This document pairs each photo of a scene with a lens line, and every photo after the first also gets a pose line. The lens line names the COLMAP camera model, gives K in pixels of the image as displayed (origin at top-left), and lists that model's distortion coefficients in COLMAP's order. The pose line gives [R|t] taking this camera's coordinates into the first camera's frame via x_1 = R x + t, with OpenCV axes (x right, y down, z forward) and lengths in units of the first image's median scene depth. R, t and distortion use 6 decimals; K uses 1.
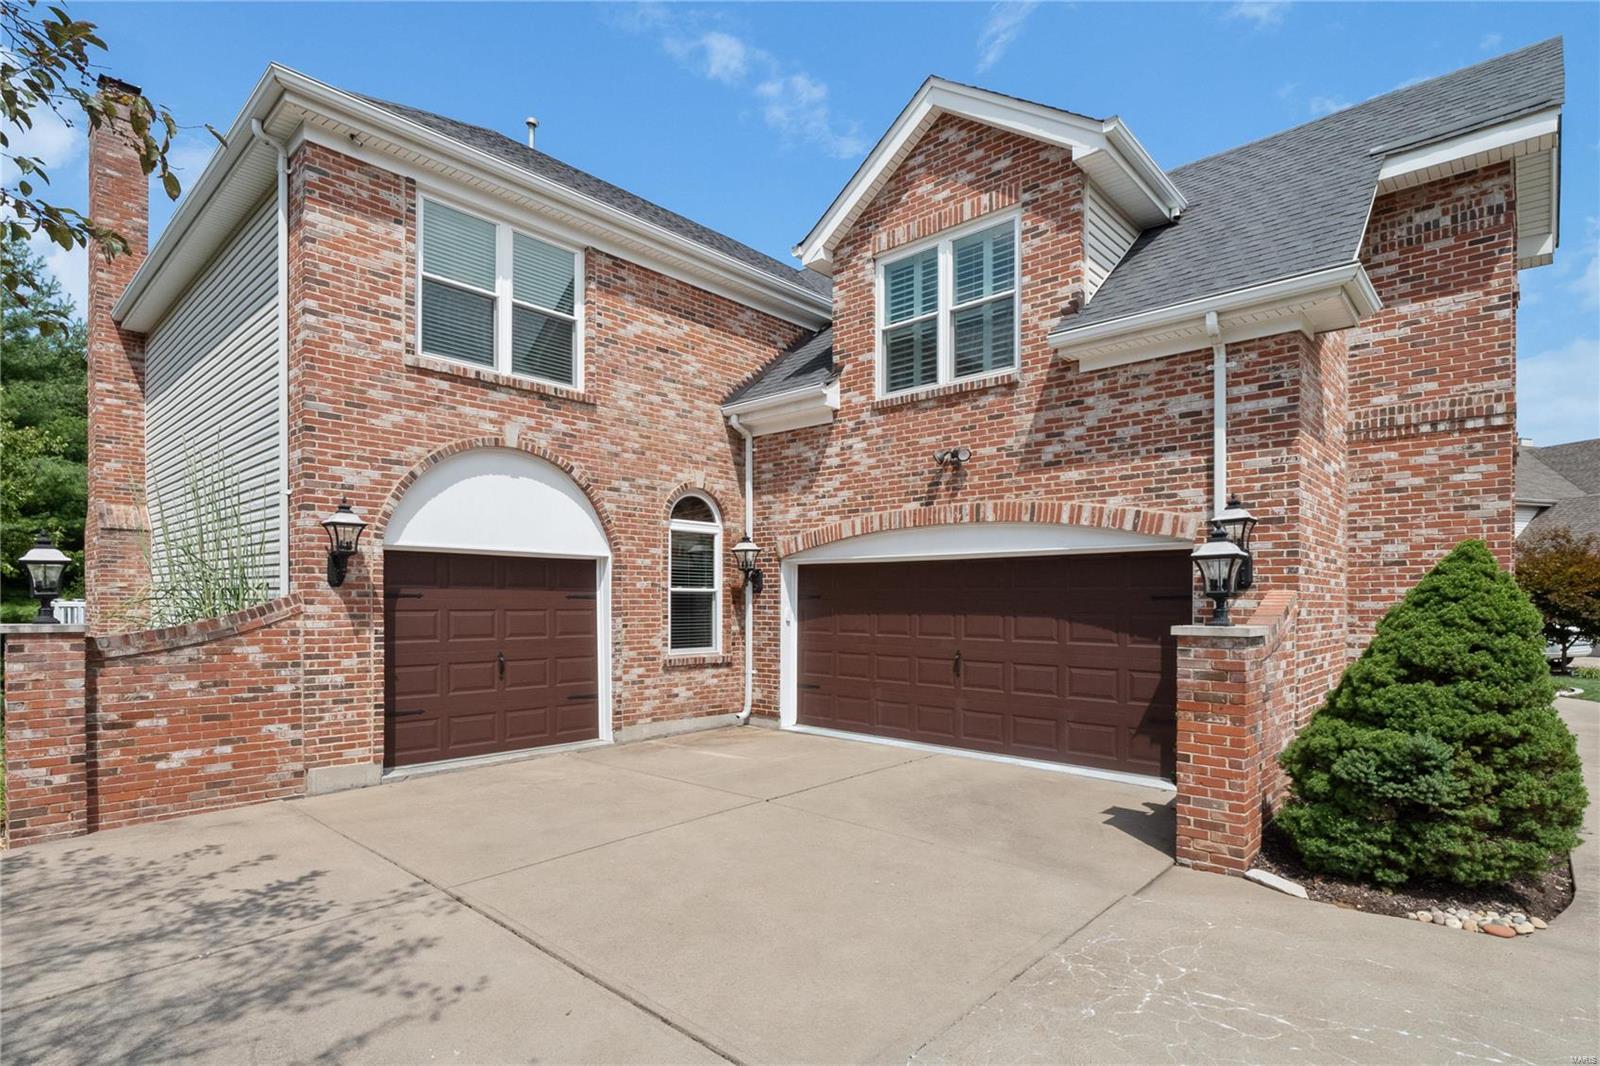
lens RADIAL K [[845.9, 0, 805.5], [0, 845.9, 571.1], [0, 0, 1]] dist [-0.000556, -0.001512]
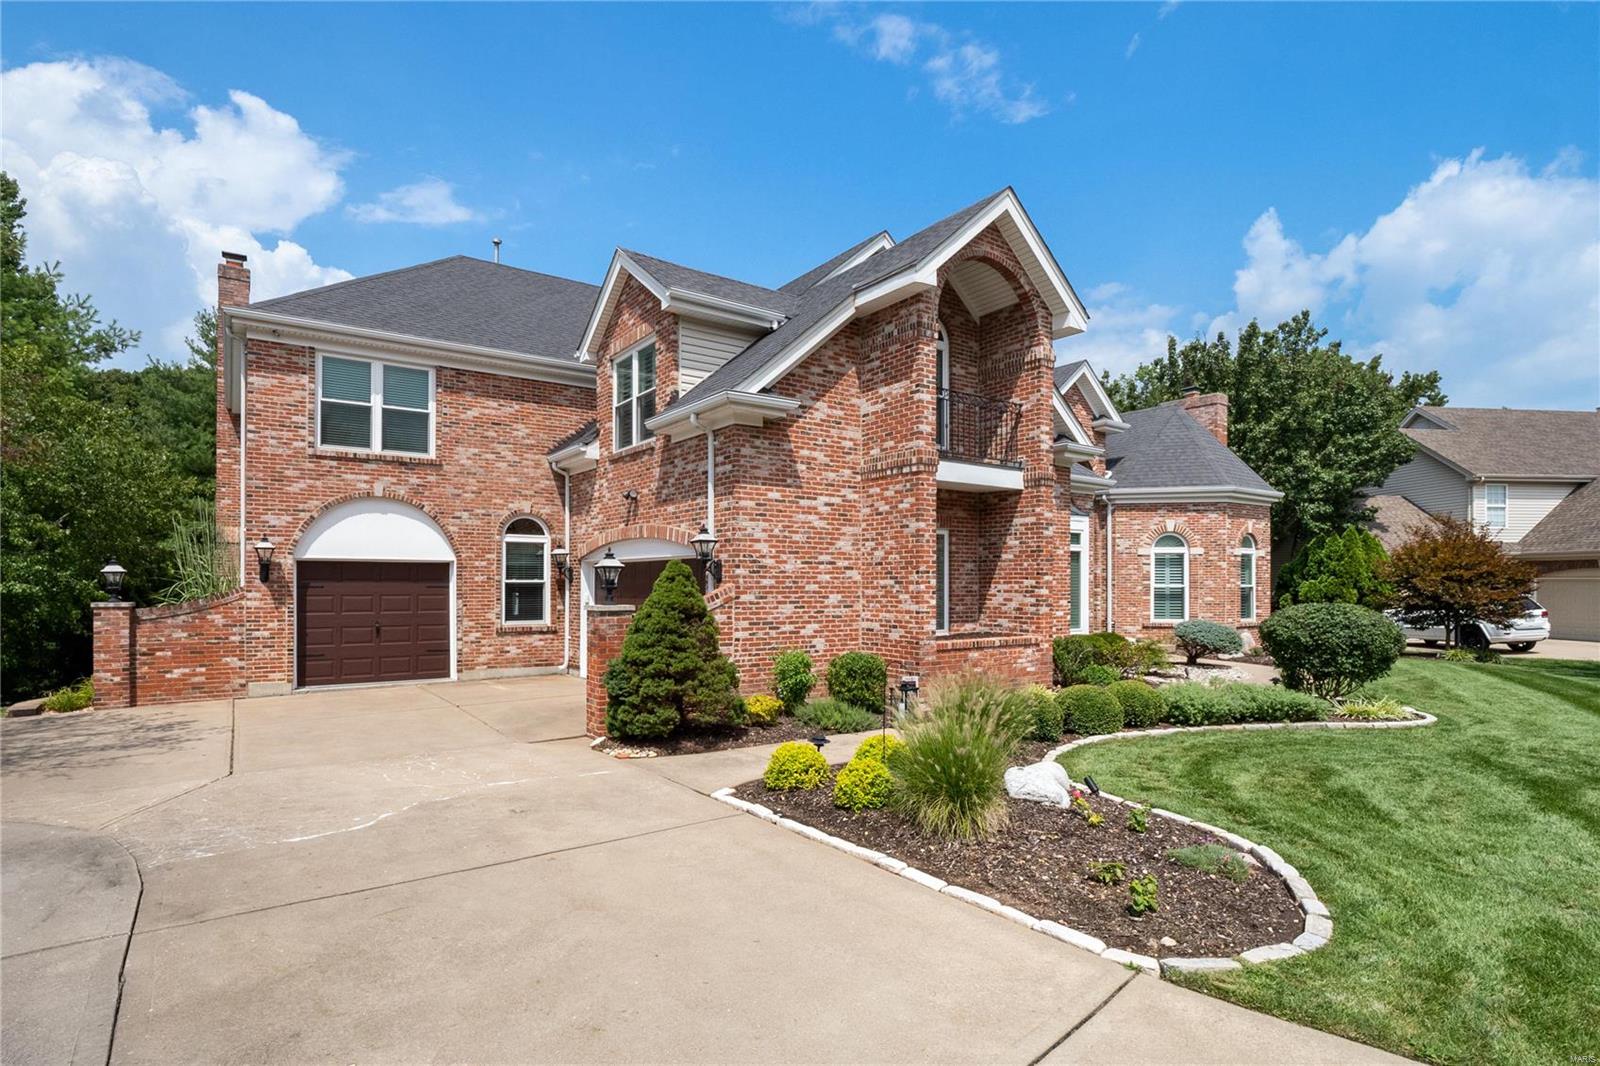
lens RADIAL K [[871.7, 0, 800.0], [0, 871.7, 533.0], [0, 0, 1]] dist [-0.005990, -0.000966]
pose [[0.973100, -0.016033, -0.229825, 0.805995], [0.011125, 0.999682, -0.022635, -0.026351], [0.230115, 0.019469, 0.972969, -0.442956]]
